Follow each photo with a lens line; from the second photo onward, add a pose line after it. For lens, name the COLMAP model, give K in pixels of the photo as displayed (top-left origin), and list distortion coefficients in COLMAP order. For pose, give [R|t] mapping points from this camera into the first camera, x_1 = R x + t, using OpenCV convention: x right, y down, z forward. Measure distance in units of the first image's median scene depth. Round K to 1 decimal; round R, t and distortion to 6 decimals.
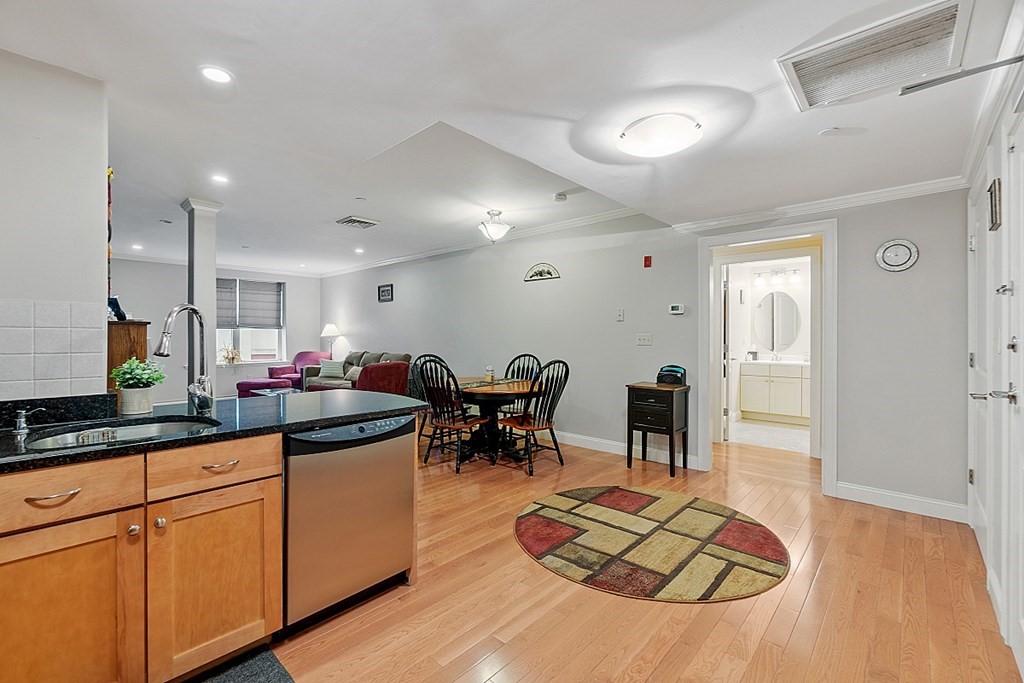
lens RADIAL K [[441.9, 0, 506.6], [0, 441.9, 341.2], [0, 0, 1]] dist [-0.003258, -0.000908]
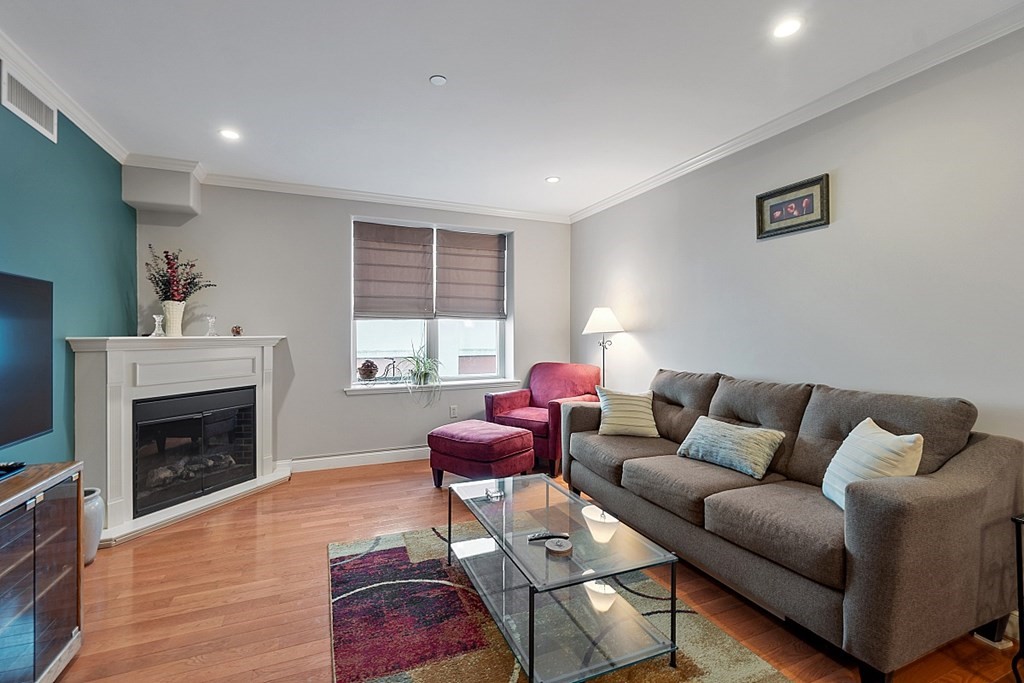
lens RADIAL K [[441.9, 0, 507.6], [0, 441.9, 333.1], [0, 0, 1]] dist [-0.003258, -0.000908]
pose [[0.913578, -0.000909, -0.406663, -0.310121], [-0.001086, 0.999988, -0.004676, -0.008998], [0.406663, 0.004714, 0.913566, 0.547357]]
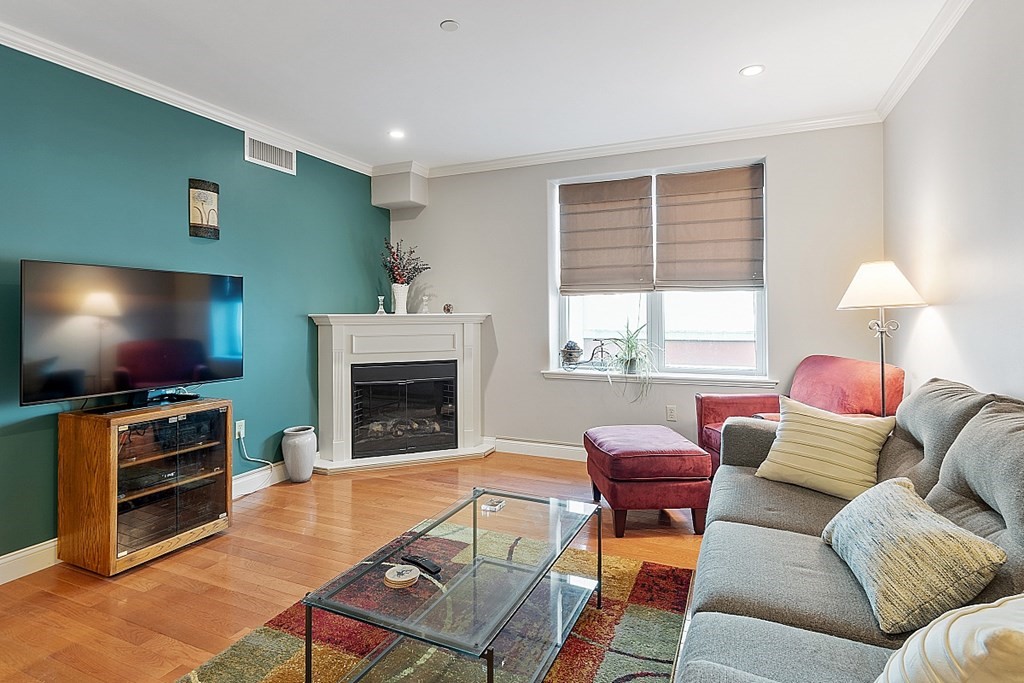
lens RADIAL K [[532.0, 0, 503.0], [0, 532.0, 308.1], [0, 0, 1]] dist [-0.003479, -0.000345]
pose [[0.328149, -0.006494, -0.944604, -0.175272], [0.001828, 0.999979, -0.006239, -0.009878], [0.944624, 0.000321, 0.328154, 0.708862]]
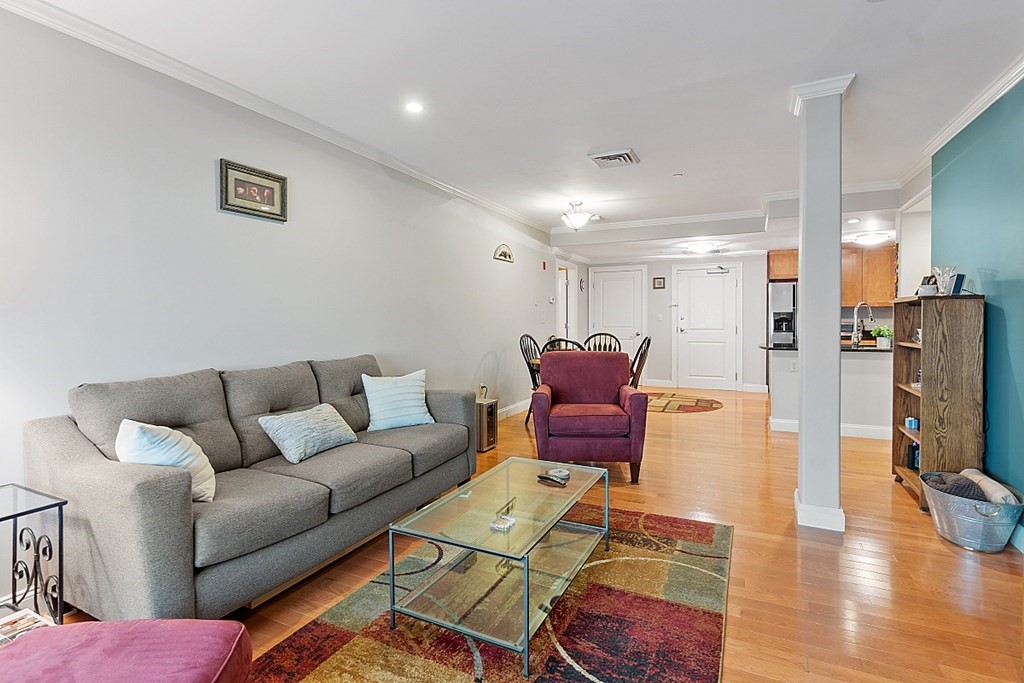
lens RADIAL K [[522.4, 0, 491.5], [0, 522.4, 319.6], [0, 0, 1]] dist [0.025536, 0.000559]
pose [[-0.275294, -0.004282, 0.961351, -0.664281], [0.006148, 0.999962, 0.006214, -0.010217], [-0.961340, 0.007621, -0.275257, 0.863760]]
